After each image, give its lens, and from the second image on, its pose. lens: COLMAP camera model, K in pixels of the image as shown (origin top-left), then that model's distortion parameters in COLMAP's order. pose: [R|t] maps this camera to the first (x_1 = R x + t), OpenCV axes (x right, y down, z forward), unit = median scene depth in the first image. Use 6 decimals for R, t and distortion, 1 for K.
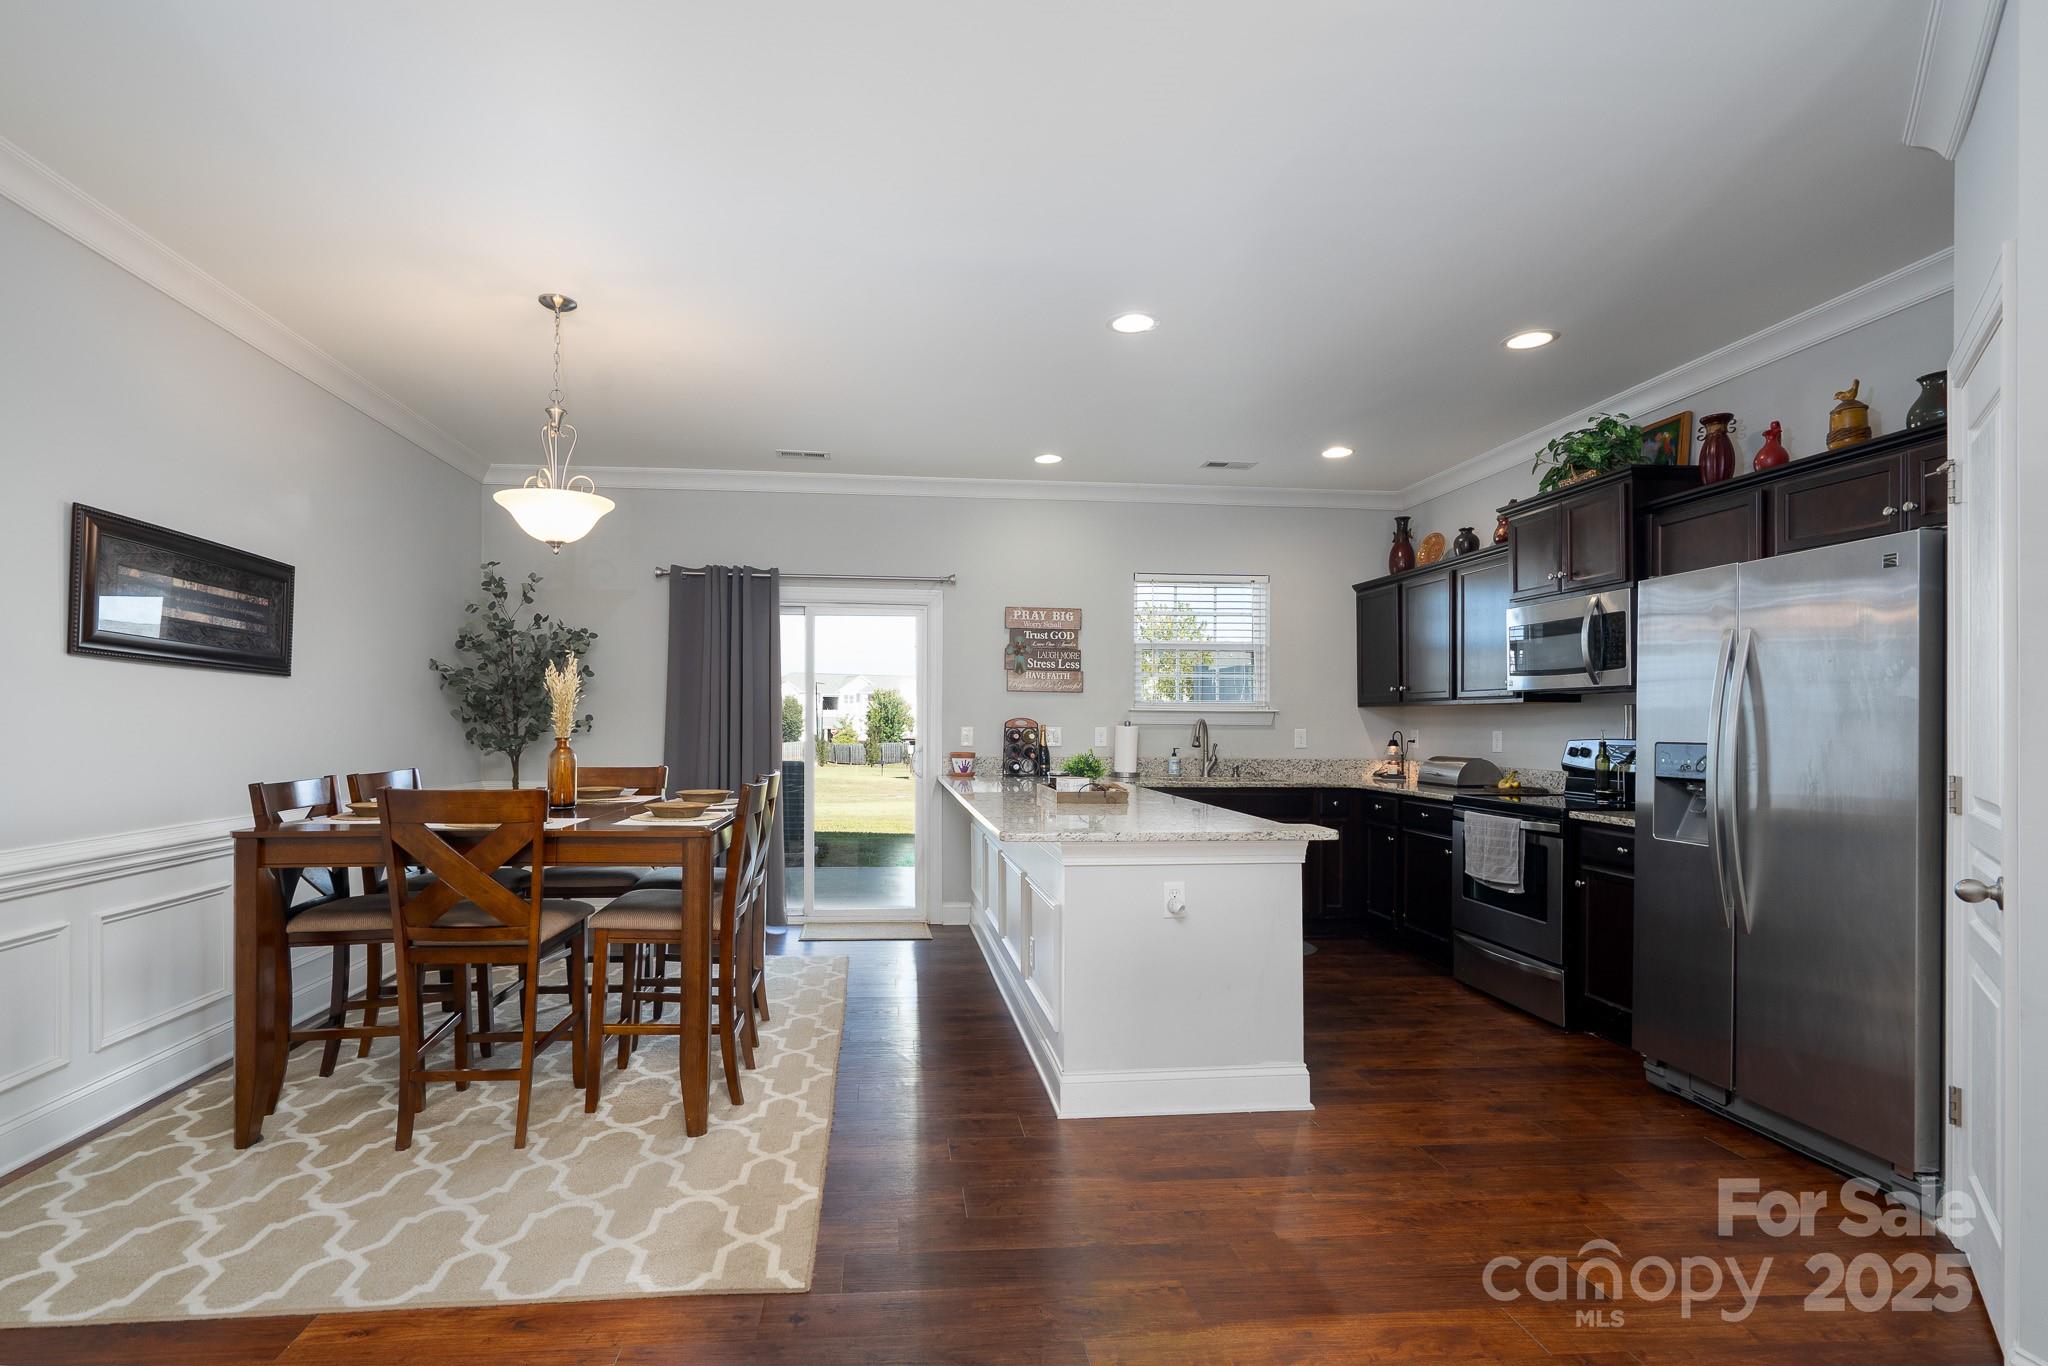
lens RADIAL K [[944.6, 0, 957.1], [0, 944.6, 718.6], [0, 0, 1]] dist [-0.007256, 0.005125]
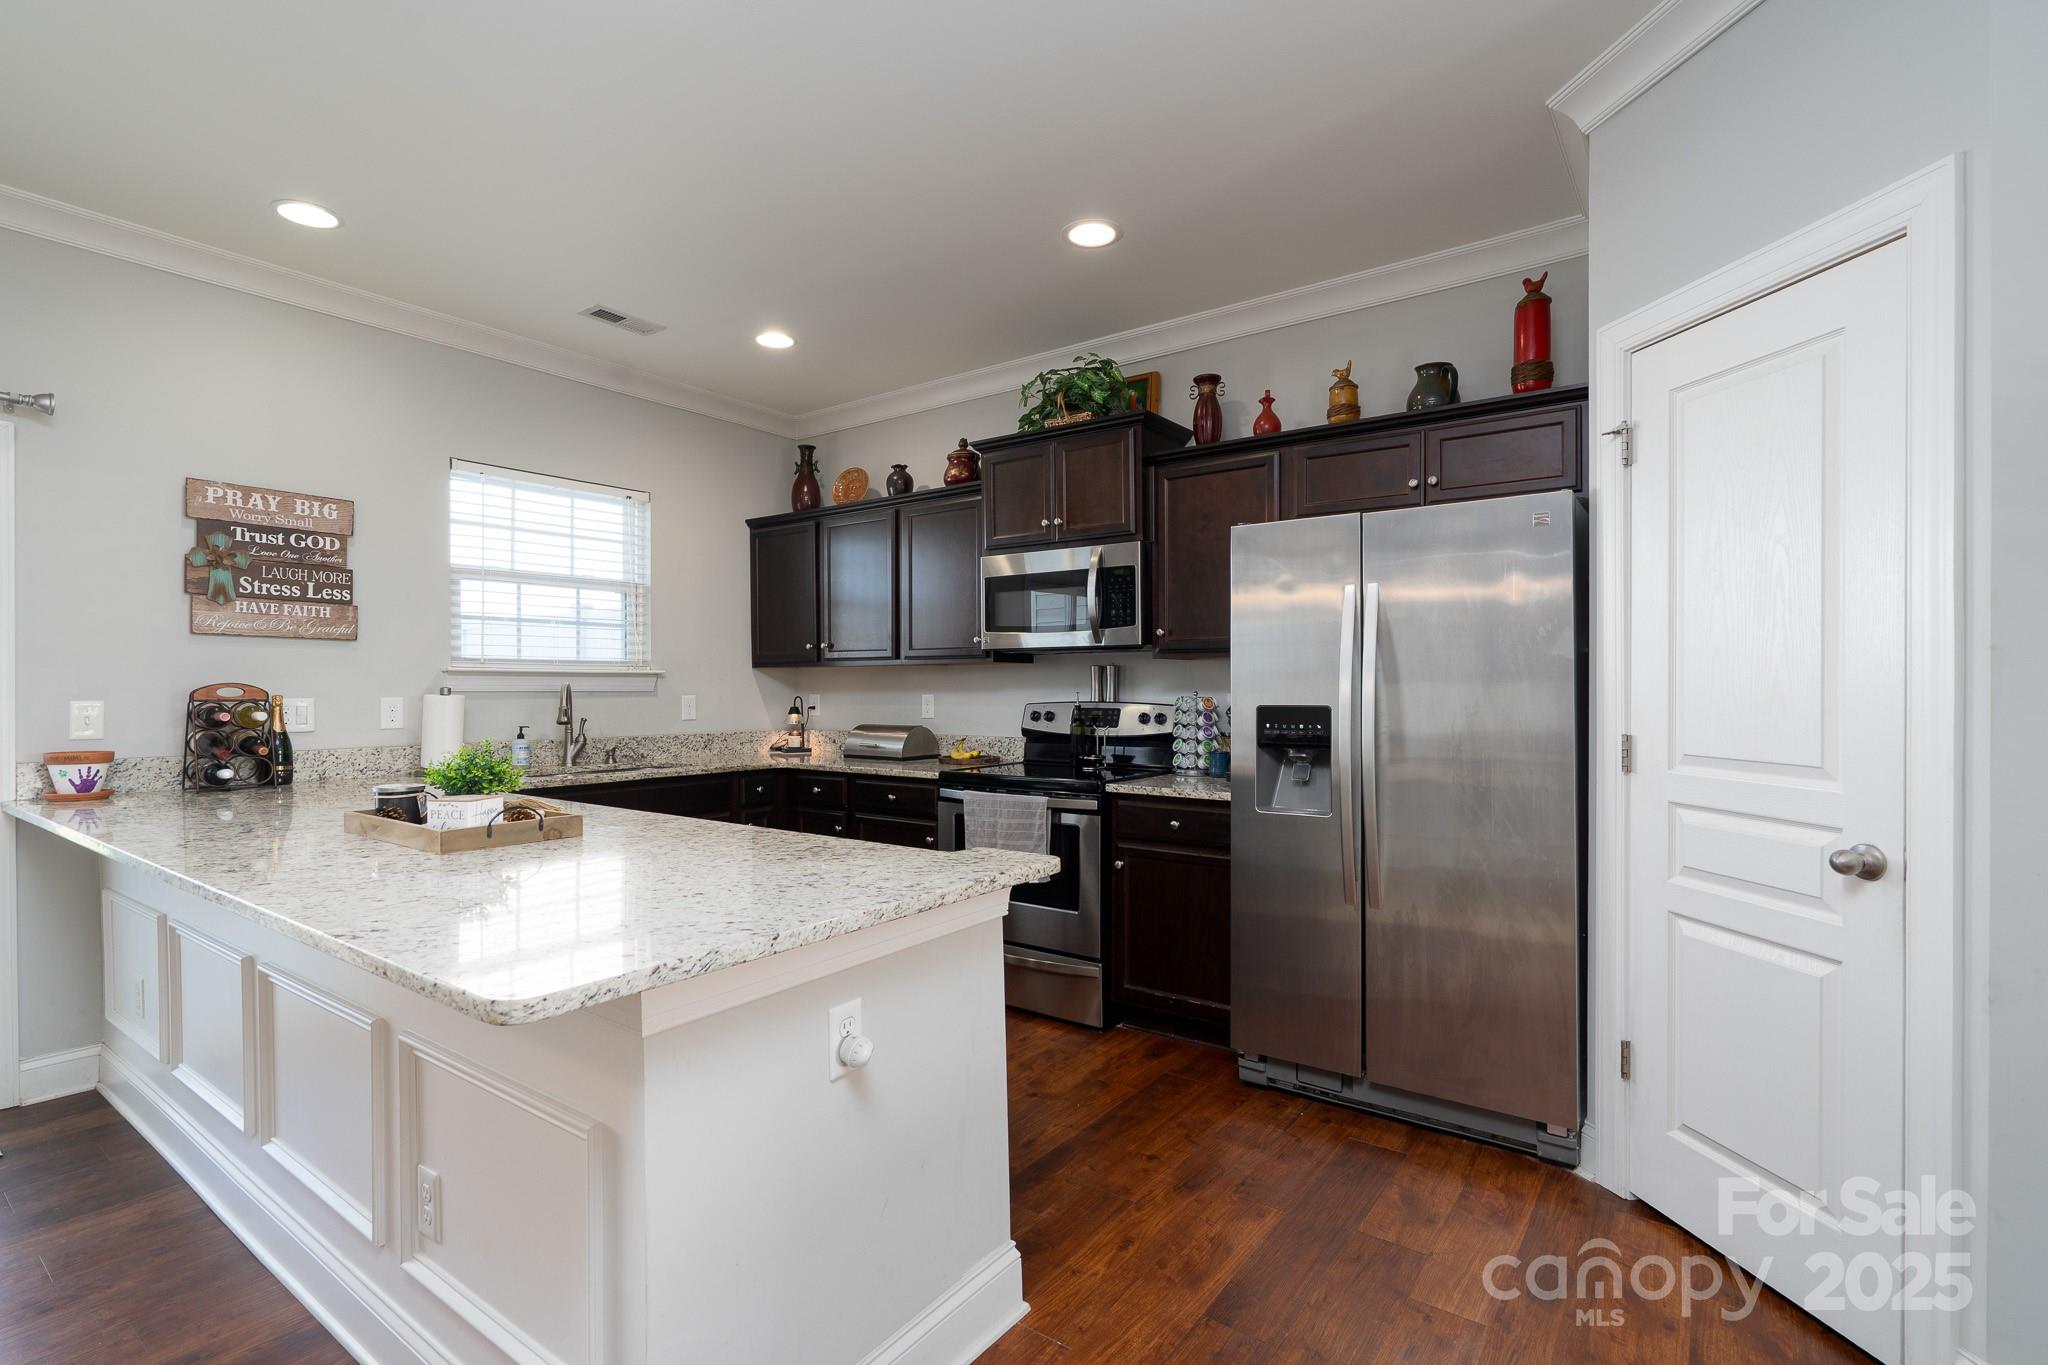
lens RADIAL K [[944.6, 0, 1033.2], [0, 944.6, 686.4], [0, 0, 1]] dist [-0.007256, 0.005125]
pose [[0.650941, -0.007453, 0.759092, -0.052853], [0.004728, 0.999972, 0.005763, 0.000185], [-0.759113, -0.000162, 0.650958, 0.350126]]
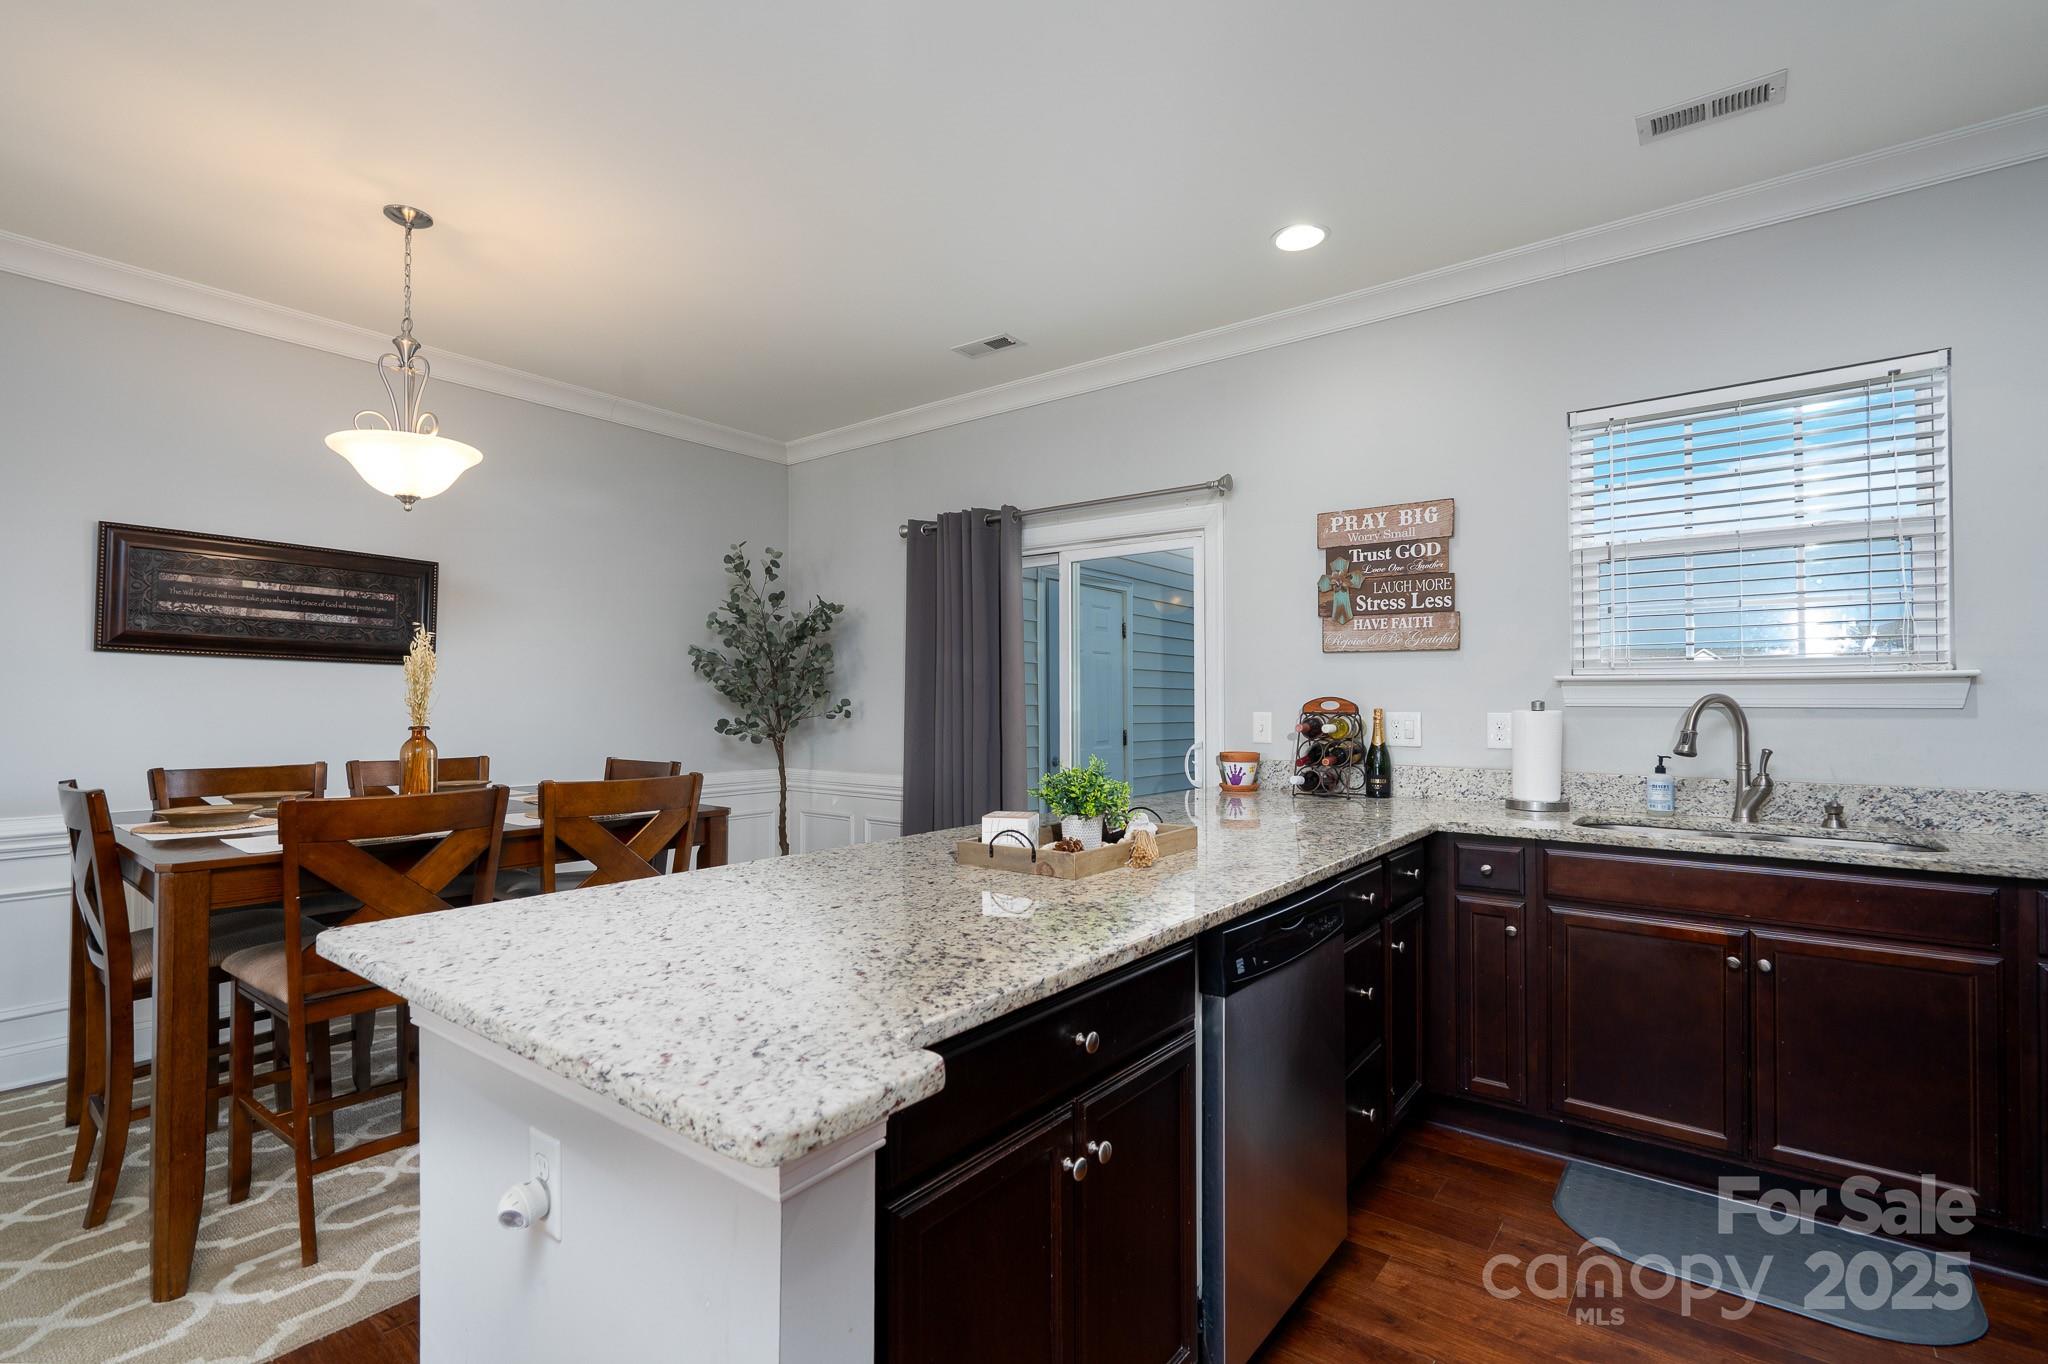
lens RADIAL K [[944.6, 0, 998.7], [0, 944.6, 688.4], [0, 0, 1]] dist [-0.007256, 0.005125]
pose [[0.734980, -0.017837, -0.677854, 0.379761], [0.007051, 0.999801, -0.018663, 0.003870], [0.678052, 0.008937, 0.734960, 0.517364]]
